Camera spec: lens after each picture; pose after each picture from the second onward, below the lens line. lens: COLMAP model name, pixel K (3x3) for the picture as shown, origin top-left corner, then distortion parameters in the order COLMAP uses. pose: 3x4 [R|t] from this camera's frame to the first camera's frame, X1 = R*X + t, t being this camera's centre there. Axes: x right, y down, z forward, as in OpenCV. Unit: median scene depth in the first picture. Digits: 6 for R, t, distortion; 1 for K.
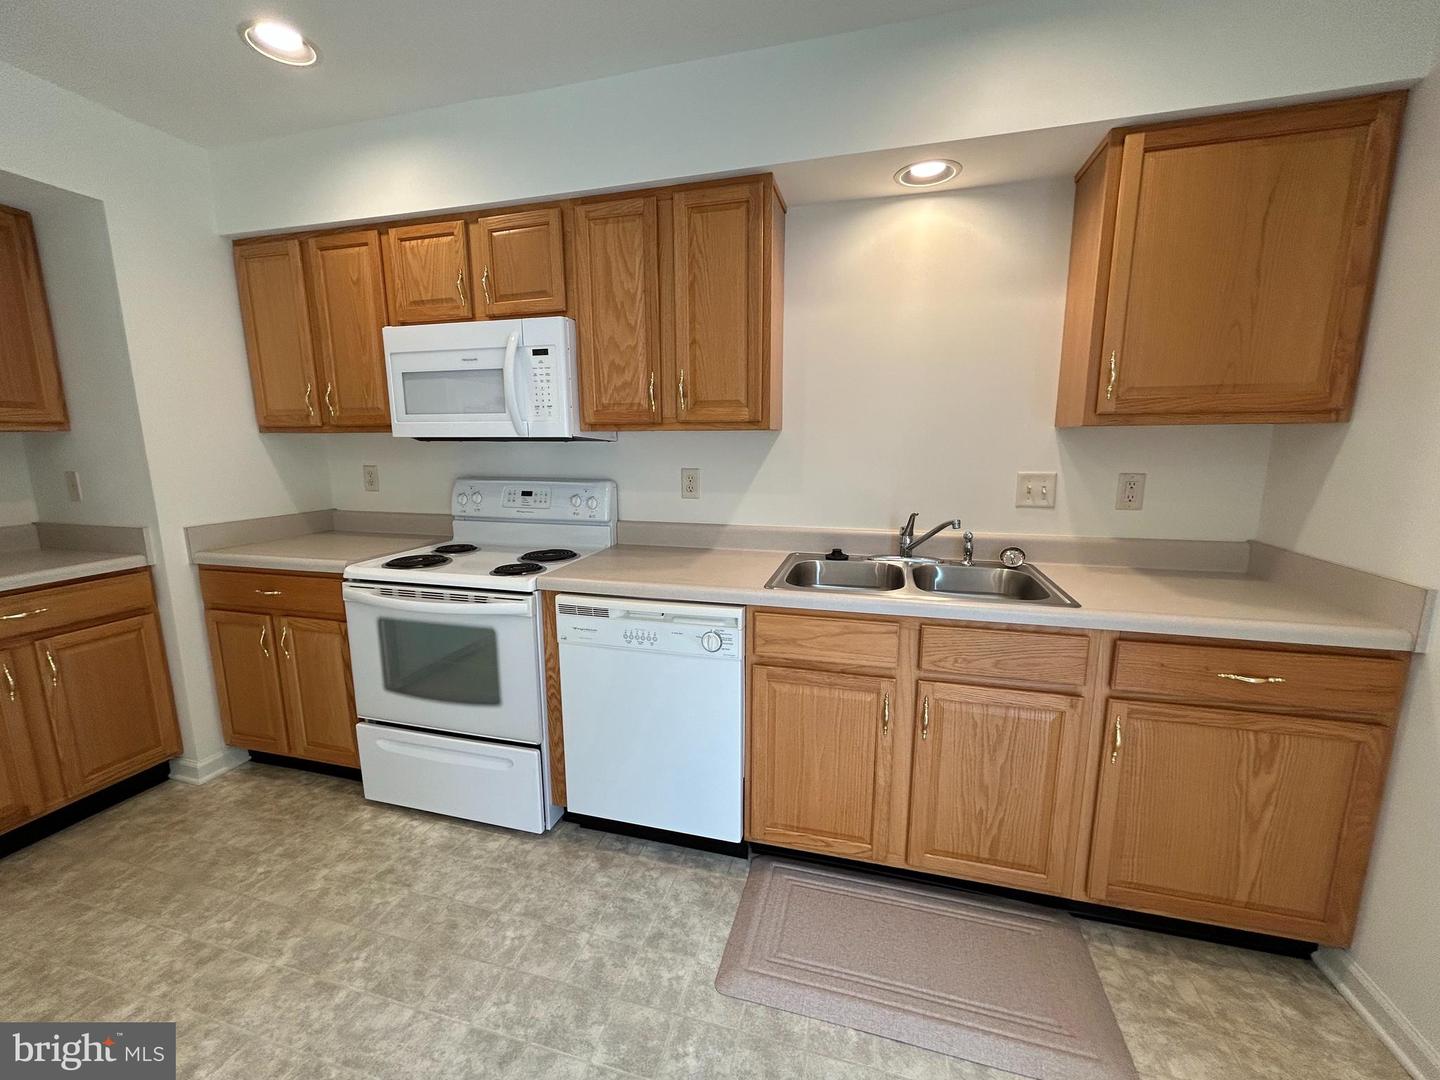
lens RADIAL K [[580.5, 0, 716.8], [0, 580.5, 541.5], [0, 0, 1]] dist [-0.000512, 0.000176]
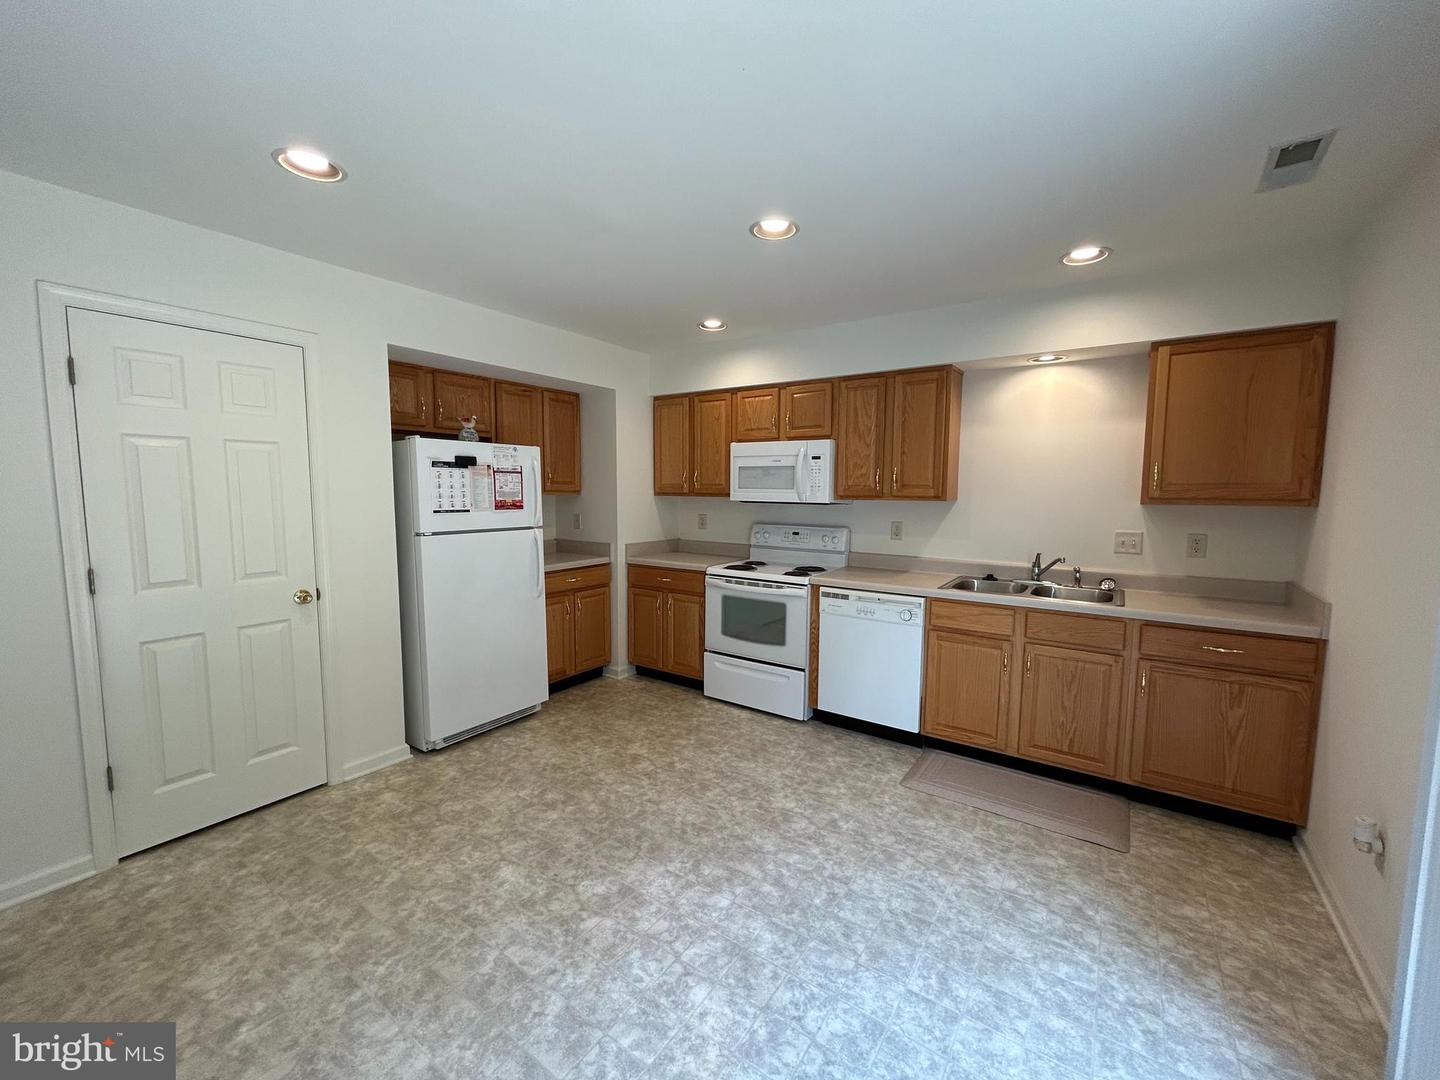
lens RADIAL K [[580.5, 0, 716.8], [0, 580.5, 541.5], [0, 0, 1]] dist [-0.000512, 0.000176]
pose [[0.942899, 0.041189, -0.330521, 0.022259], [-0.067769, 0.995292, -0.069297, 0.094315], [0.326111, 0.087739, 0.941251, -0.854934]]
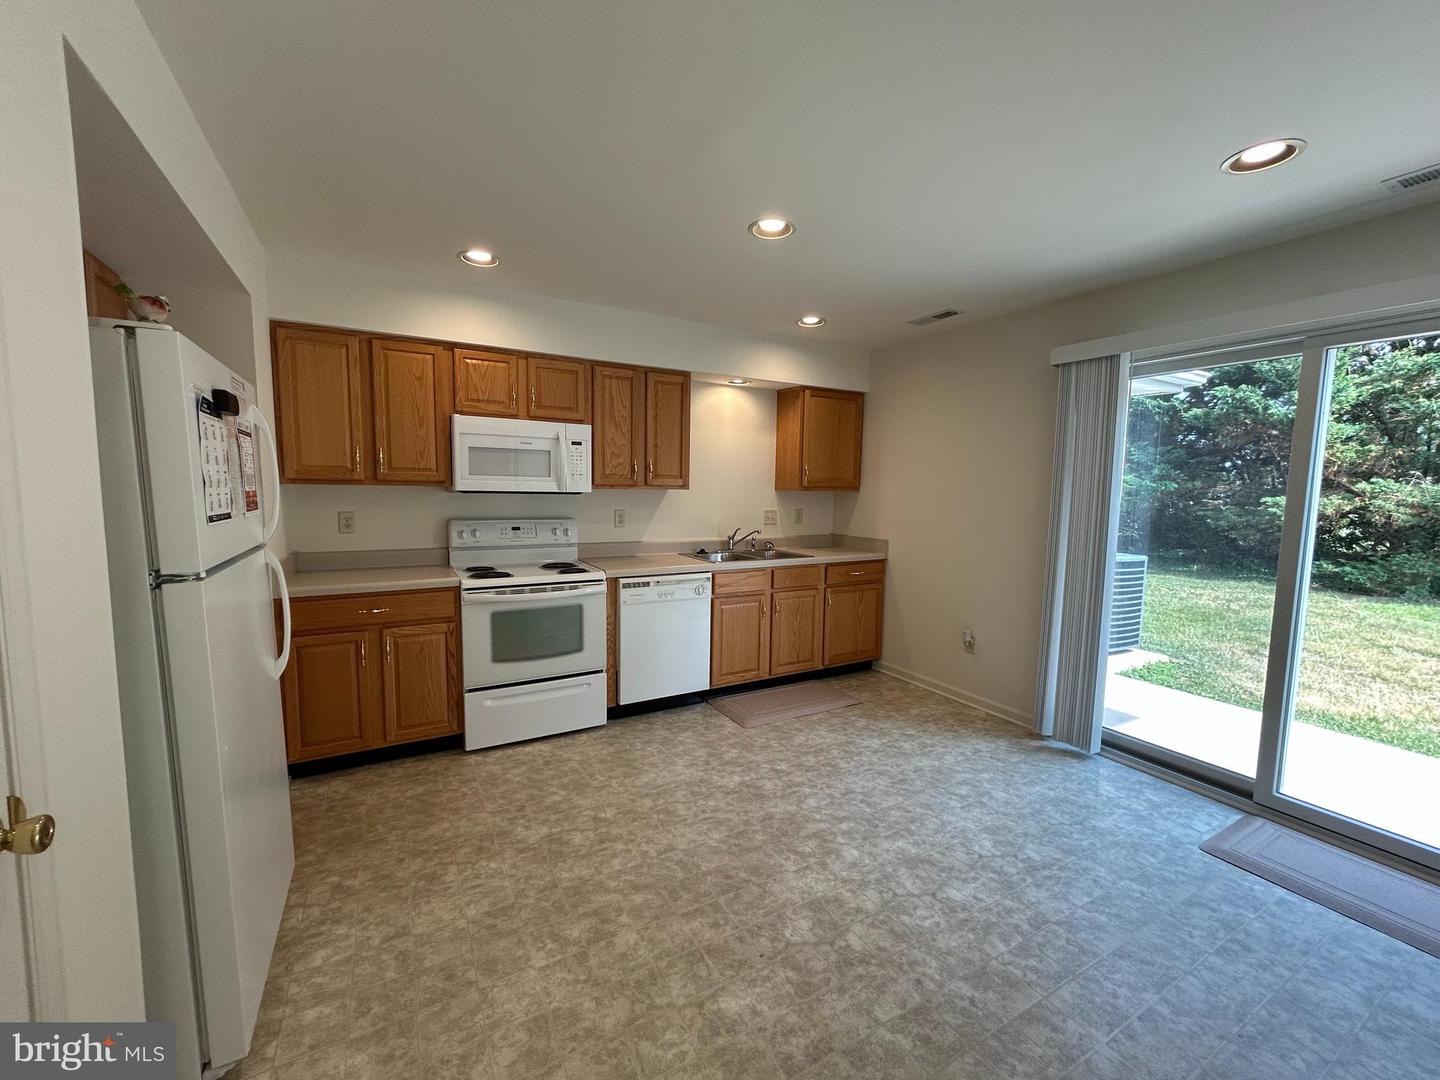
lens RADIAL K [[580.5, 0, 716.8], [0, 580.5, 541.5], [0, 0, 1]] dist [-0.000512, 0.000176]
pose [[0.707655, -0.051473, 0.704681, -1.269922], [0.104143, 0.994048, -0.031972, 0.062480], [-0.698841, 0.096013, 0.708804, -0.492986]]
